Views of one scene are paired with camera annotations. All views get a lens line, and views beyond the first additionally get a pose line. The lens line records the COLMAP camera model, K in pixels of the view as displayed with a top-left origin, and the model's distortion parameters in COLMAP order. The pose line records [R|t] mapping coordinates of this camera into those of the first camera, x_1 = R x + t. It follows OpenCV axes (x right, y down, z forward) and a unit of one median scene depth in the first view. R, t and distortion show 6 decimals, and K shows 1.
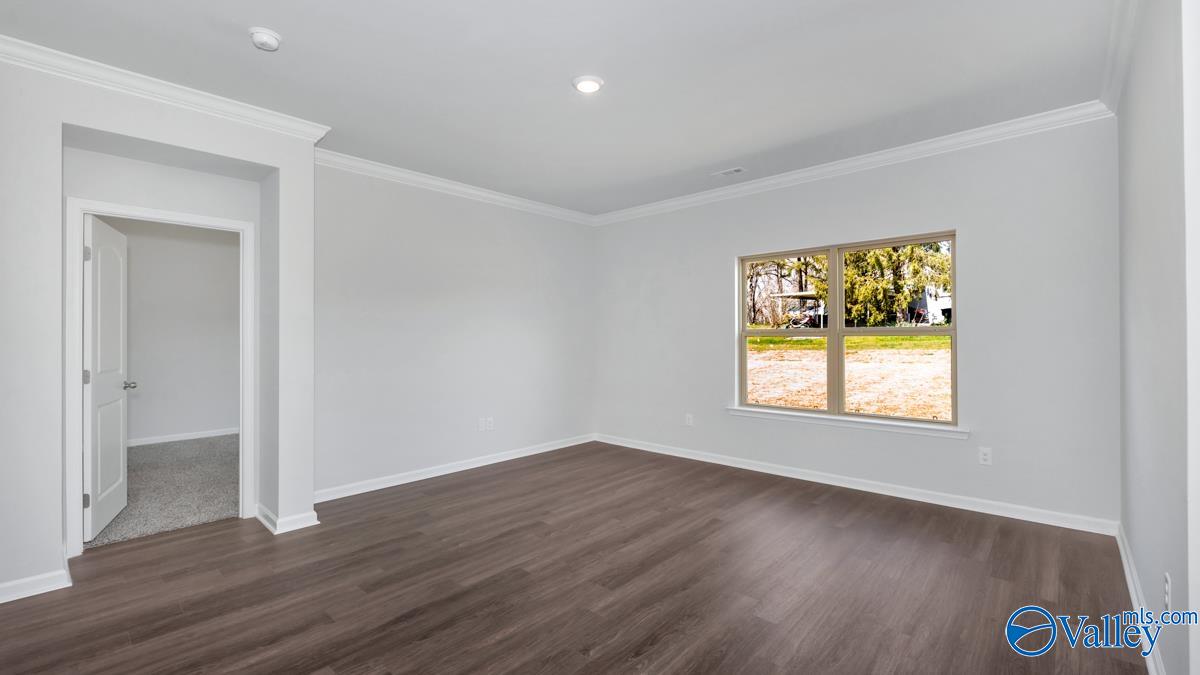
lens RADIAL K [[503.3, 0, 603.9], [0, 503.3, 331.9], [0, 0, 1]] dist [-0.000616, -0.000075]
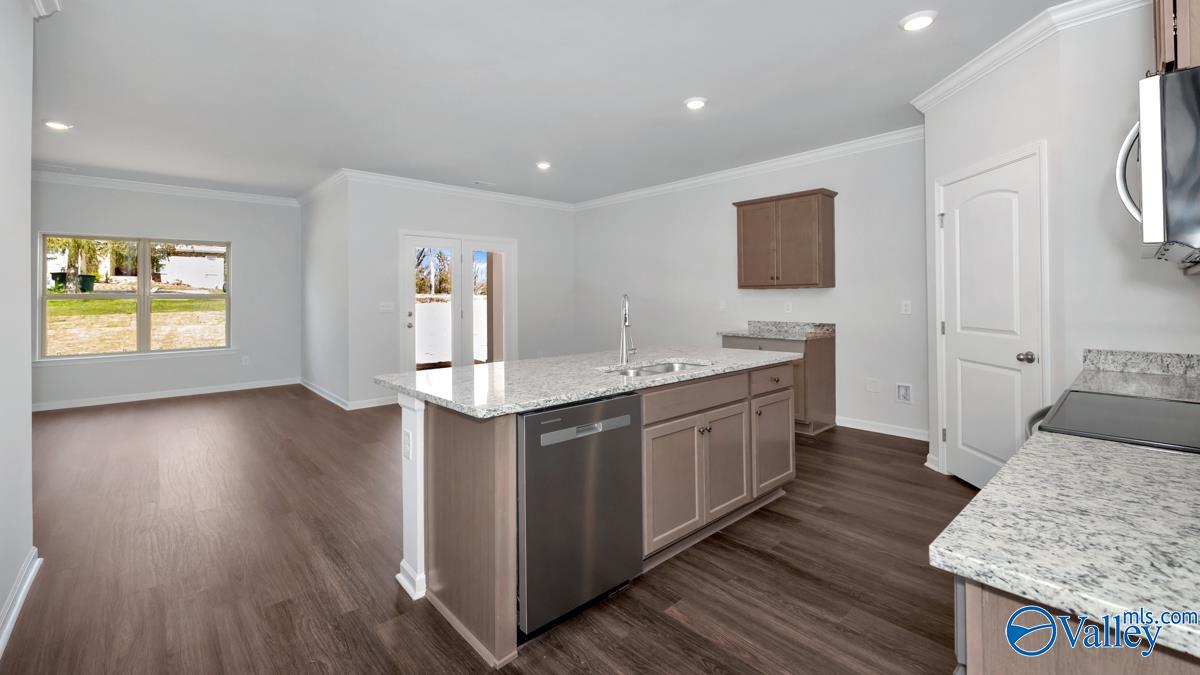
lens RADIAL K [[501.3, 0, 598.5], [0, 501.3, 294.1], [0, 0, 1]] dist [-0.000140, 0.000025]
pose [[0.099881, 0.013522, 0.994907, -0.169840], [-0.003168, 0.999907, -0.013272, 0.001864], [-0.994994, -0.001826, 0.099915, -0.089177]]
